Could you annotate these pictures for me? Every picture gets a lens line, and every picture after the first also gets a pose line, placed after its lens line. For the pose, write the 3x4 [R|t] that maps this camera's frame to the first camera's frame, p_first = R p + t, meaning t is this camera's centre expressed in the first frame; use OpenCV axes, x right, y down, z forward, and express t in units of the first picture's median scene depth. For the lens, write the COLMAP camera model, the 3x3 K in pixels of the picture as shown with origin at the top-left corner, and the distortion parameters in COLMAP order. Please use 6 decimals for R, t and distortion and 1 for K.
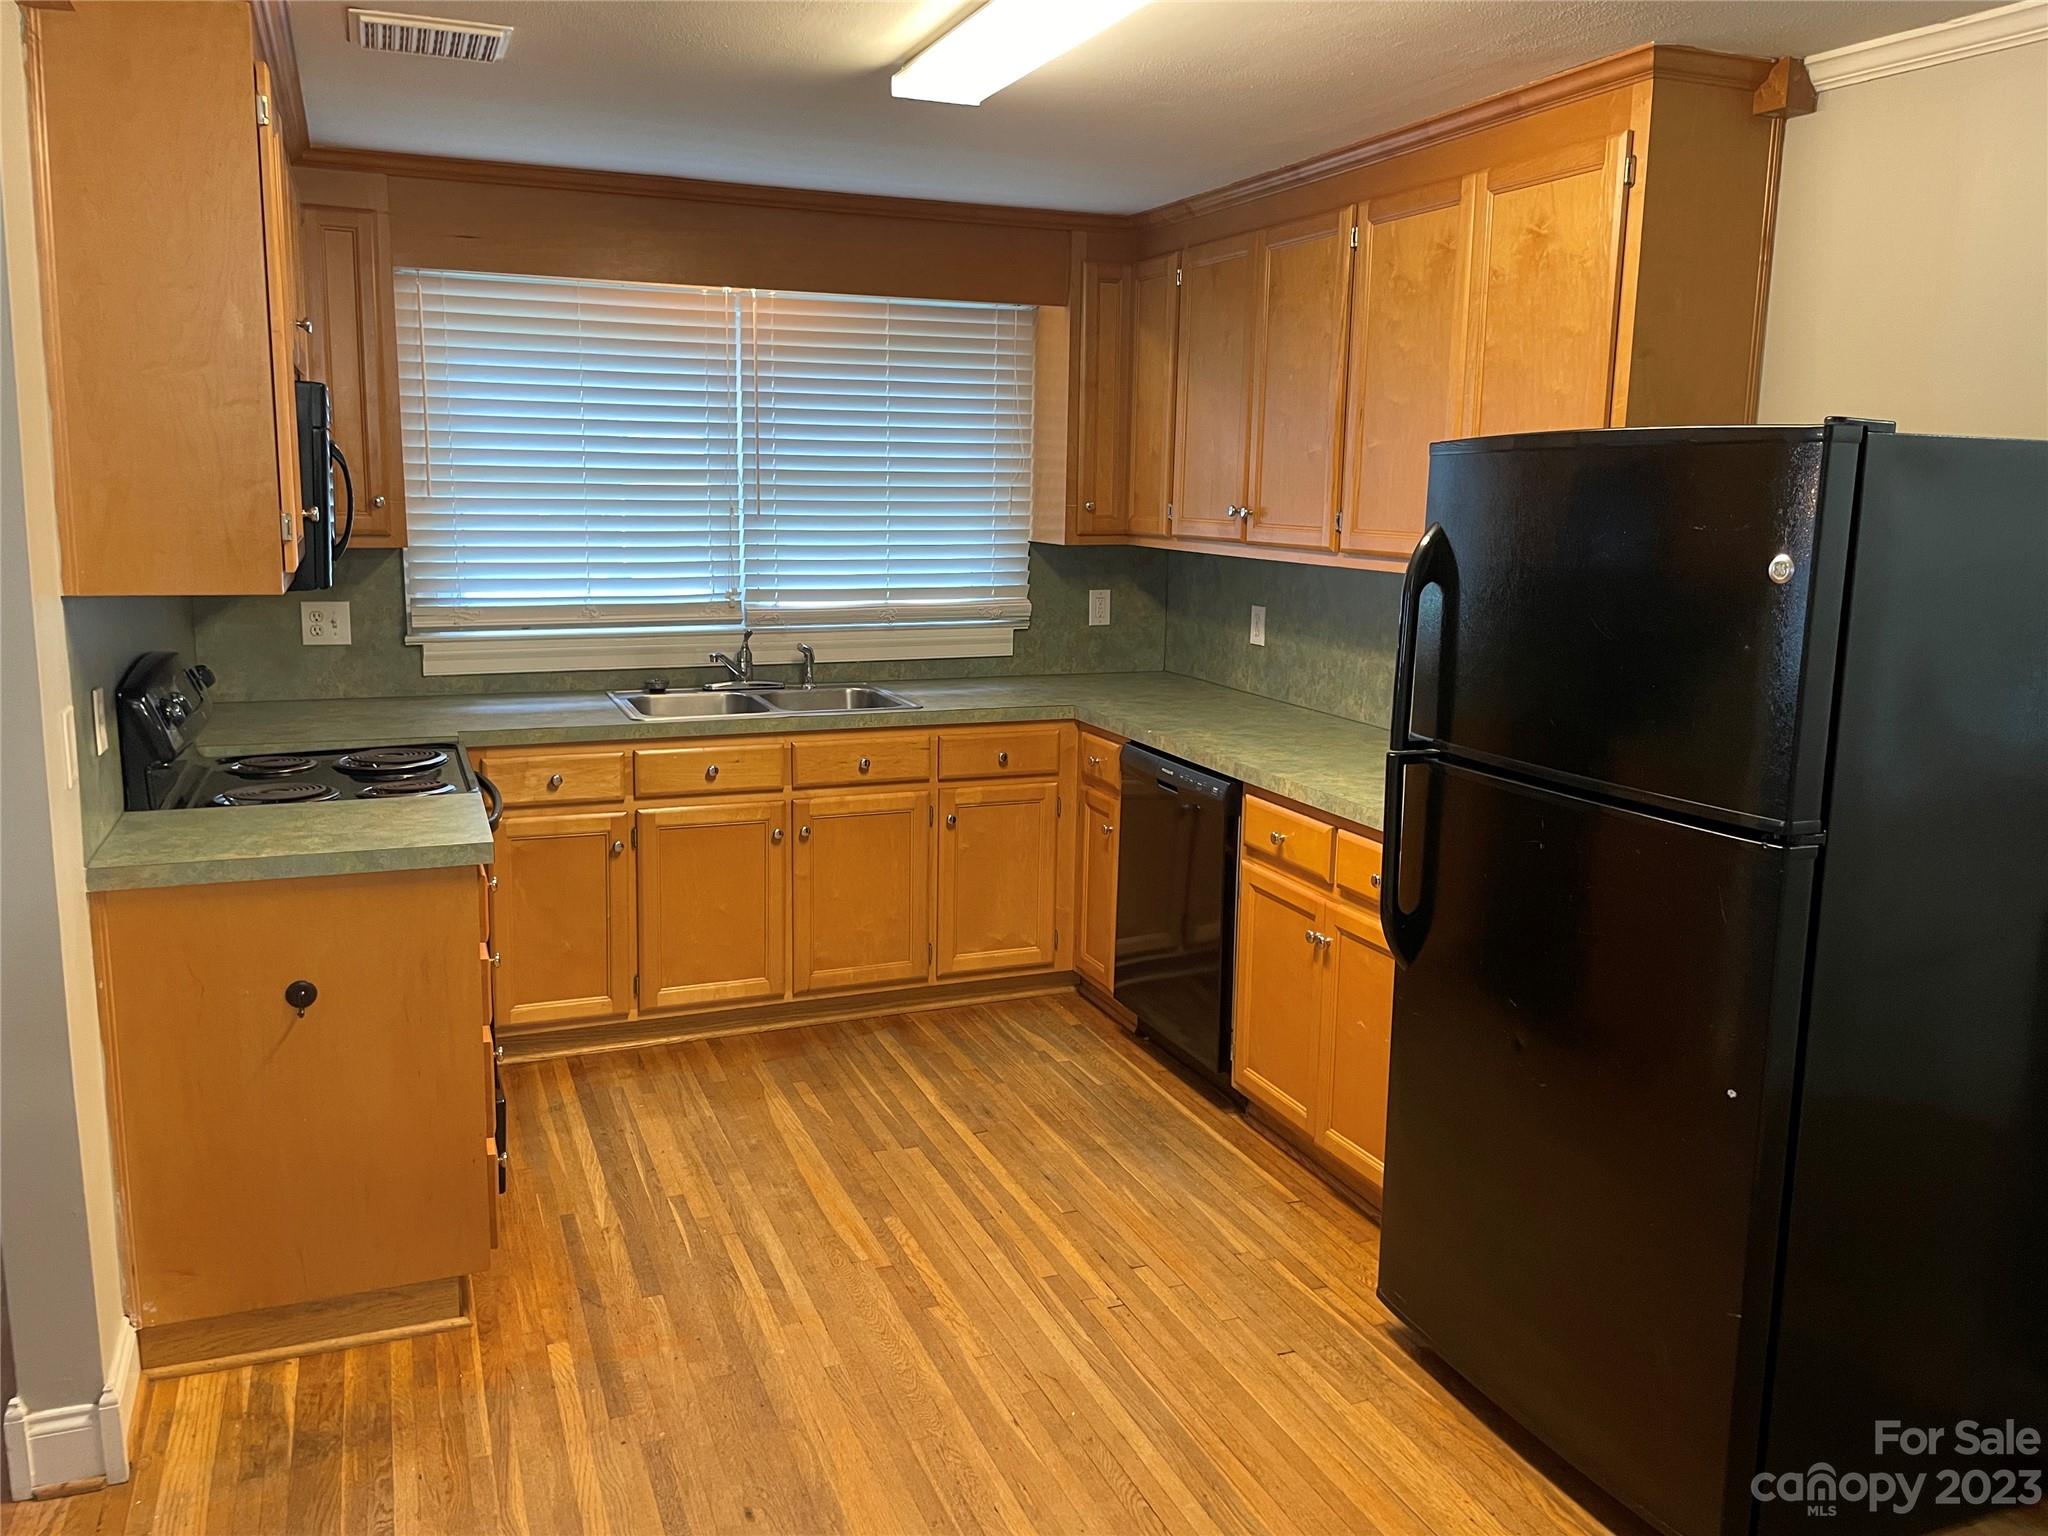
lens RADIAL K [[1556.4, 0, 1020.1], [0, 1556.4, 752.1], [0, 0, 1]] dist [0.098359, -0.127007]
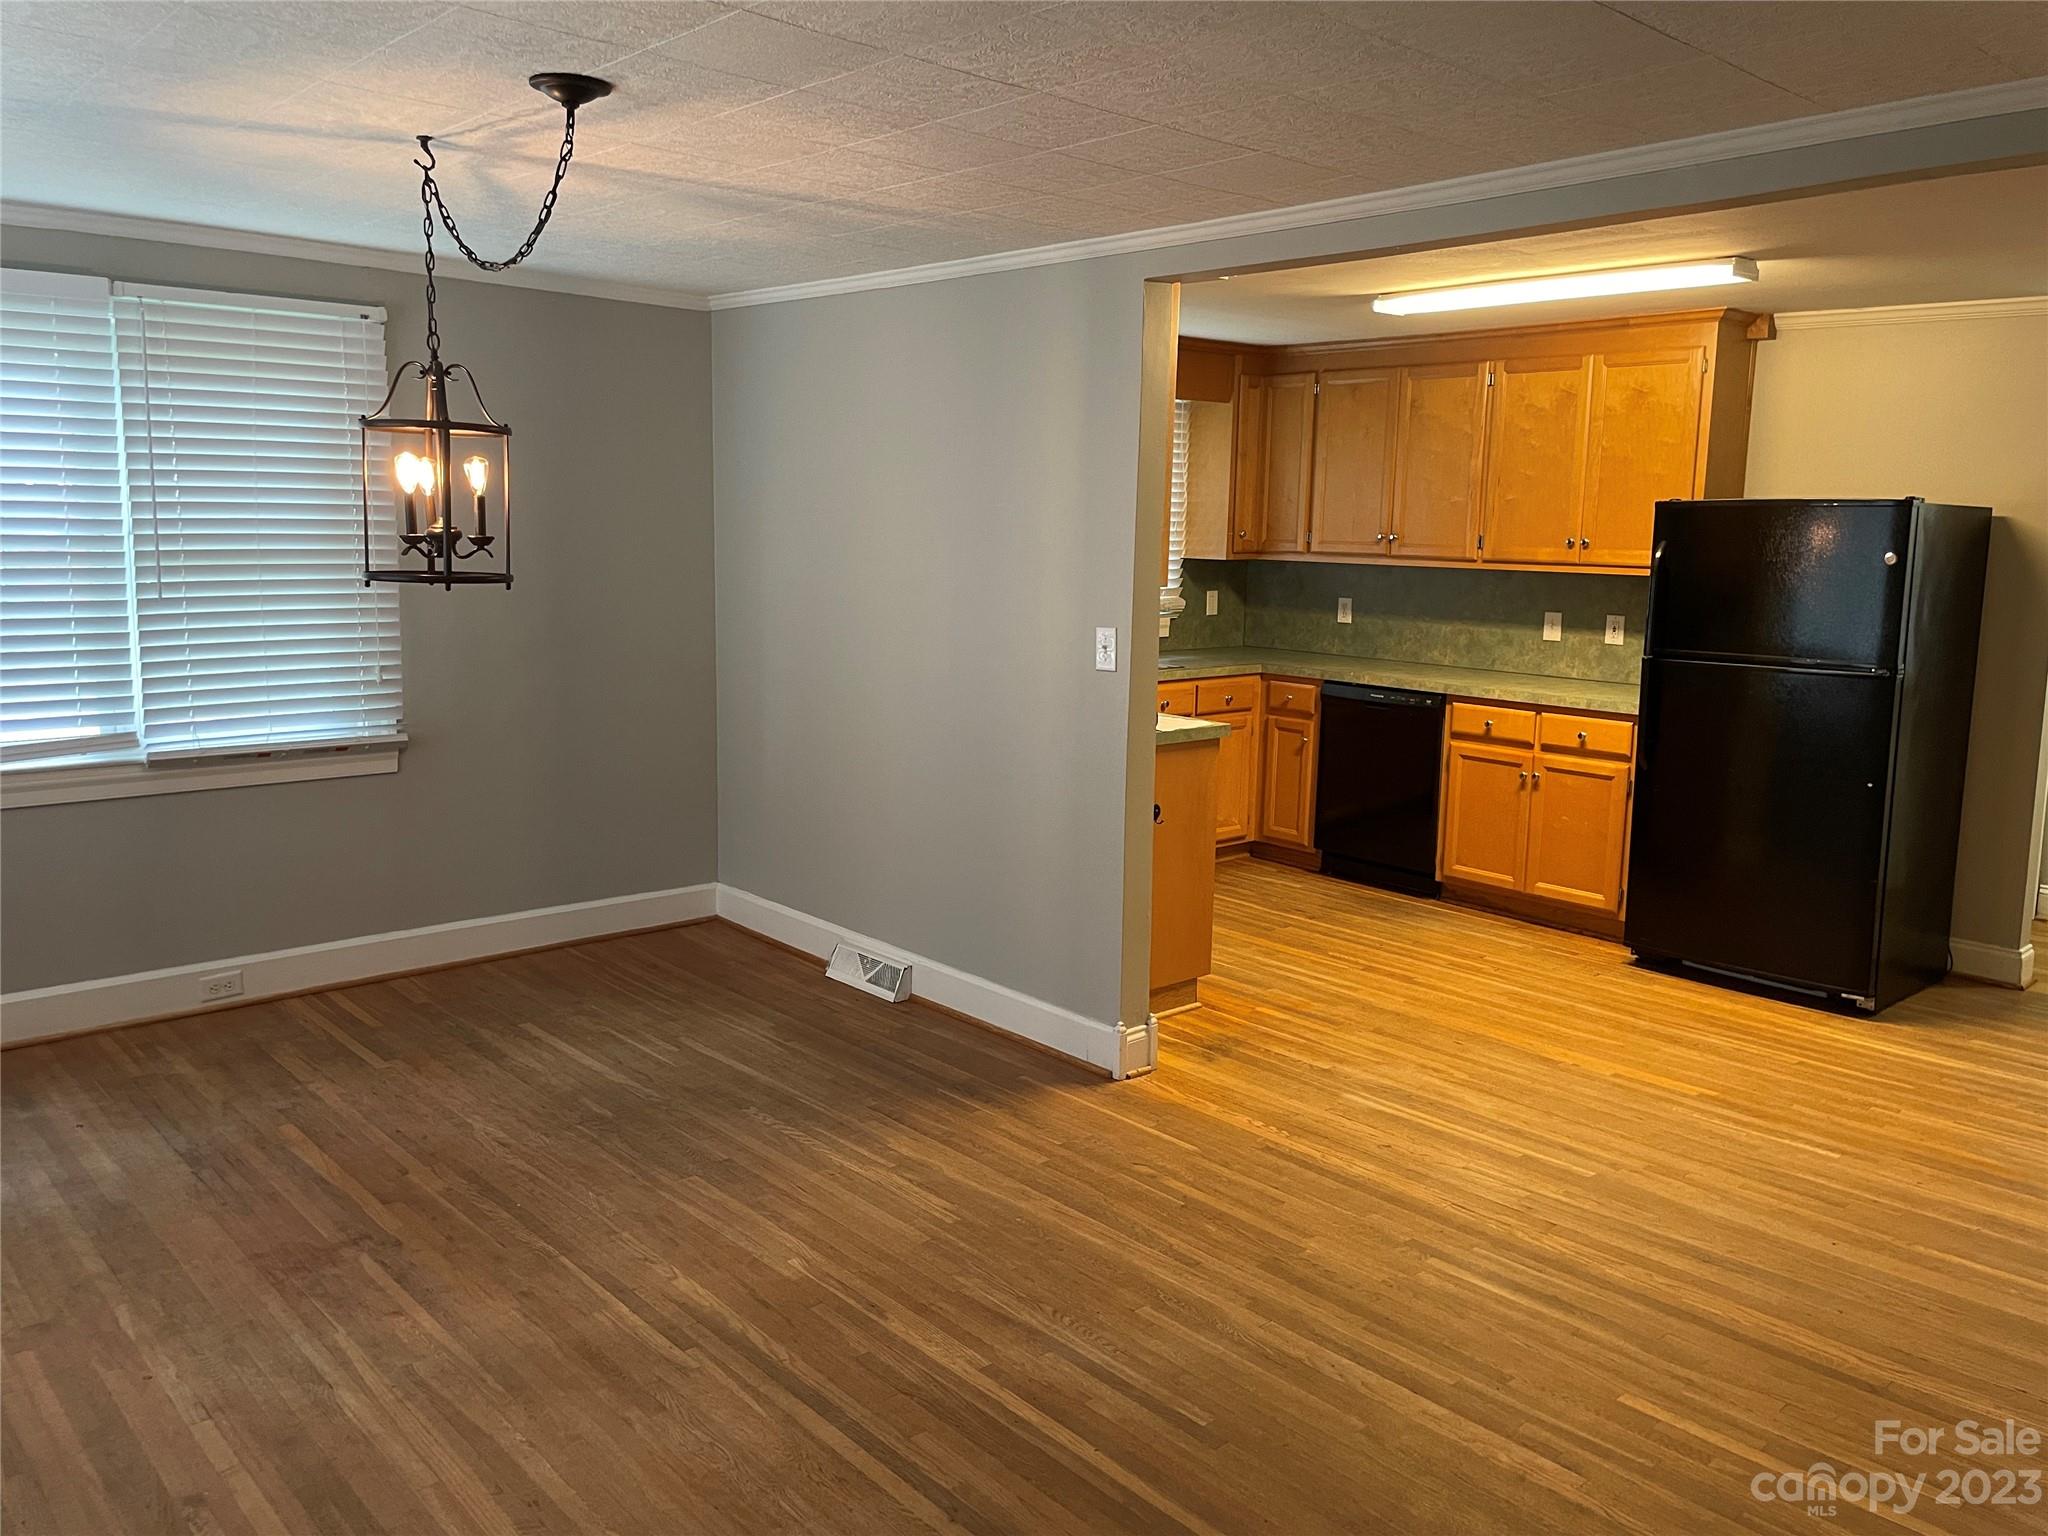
lens RADIAL K [[1556.4, 0, 1020.1], [0, 1556.4, 752.1], [0, 0, 1]] dist [0.098359, -0.127007]
pose [[0.937623, -0.050051, 0.344031, -1.044391], [0.055570, 0.998436, -0.006194, 0.077102], [-0.343183, 0.024926, 0.938938, -0.519575]]
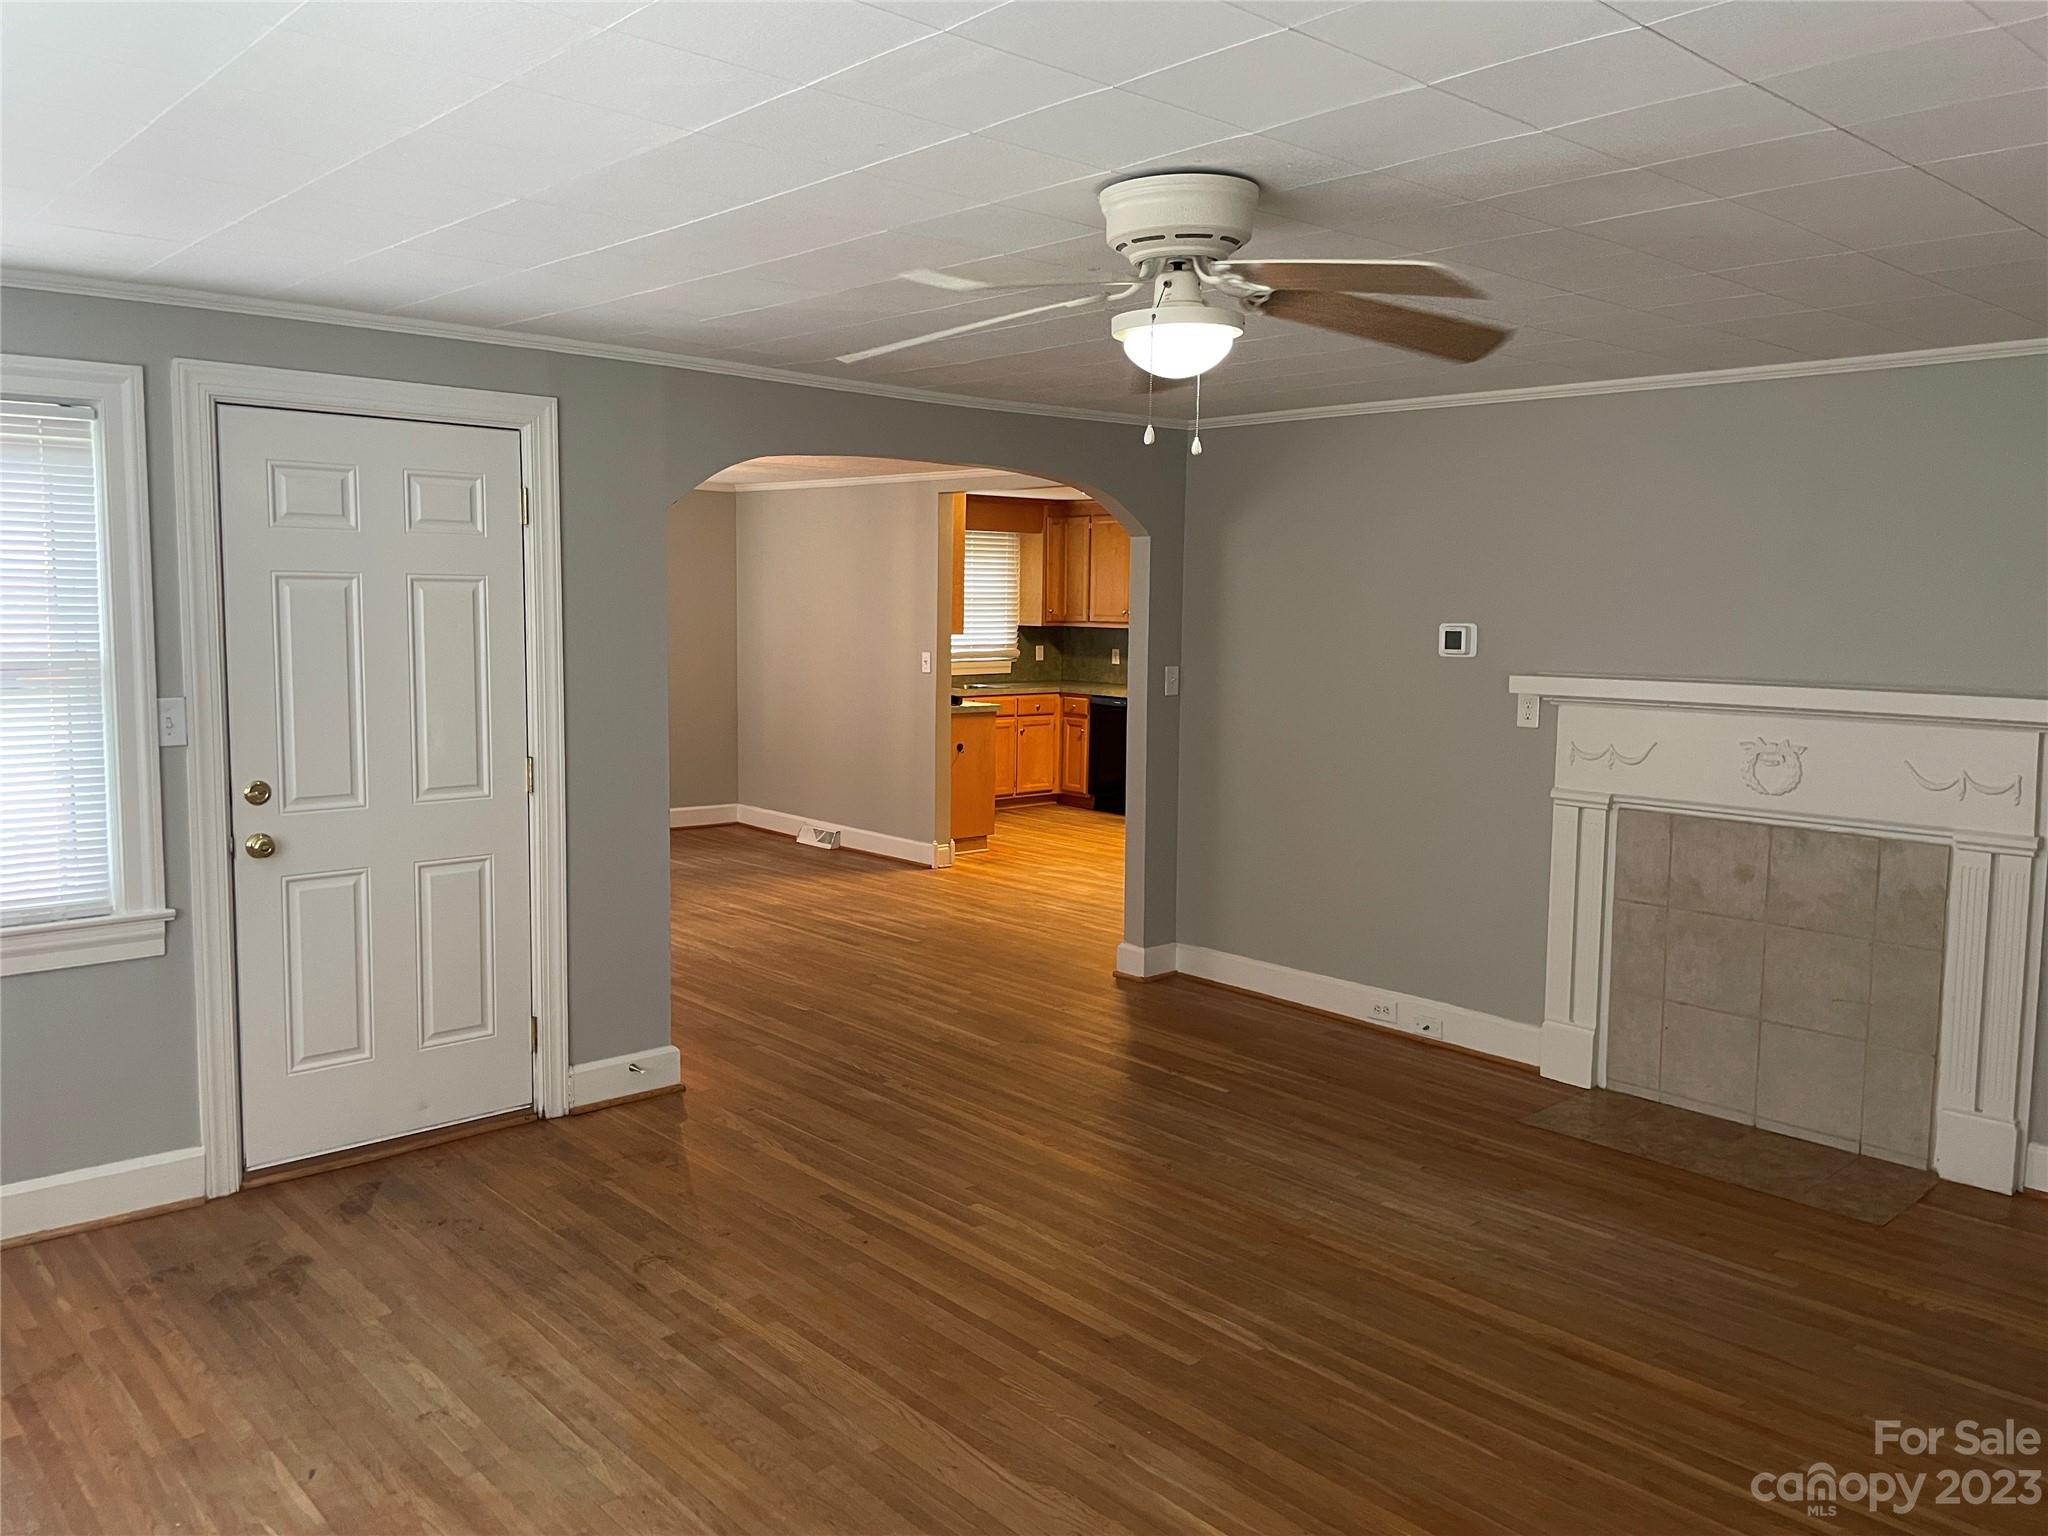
lens RADIAL K [[1556.4, 0, 1020.1], [0, 1556.4, 752.1], [0, 0, 1]] dist [0.098359, -0.127007]
pose [[0.937191, -0.036439, 0.346909, -1.343005], [0.060751, 0.996380, -0.059463, 0.329480], [-0.343486, 0.076803, 0.936012, -2.010128]]
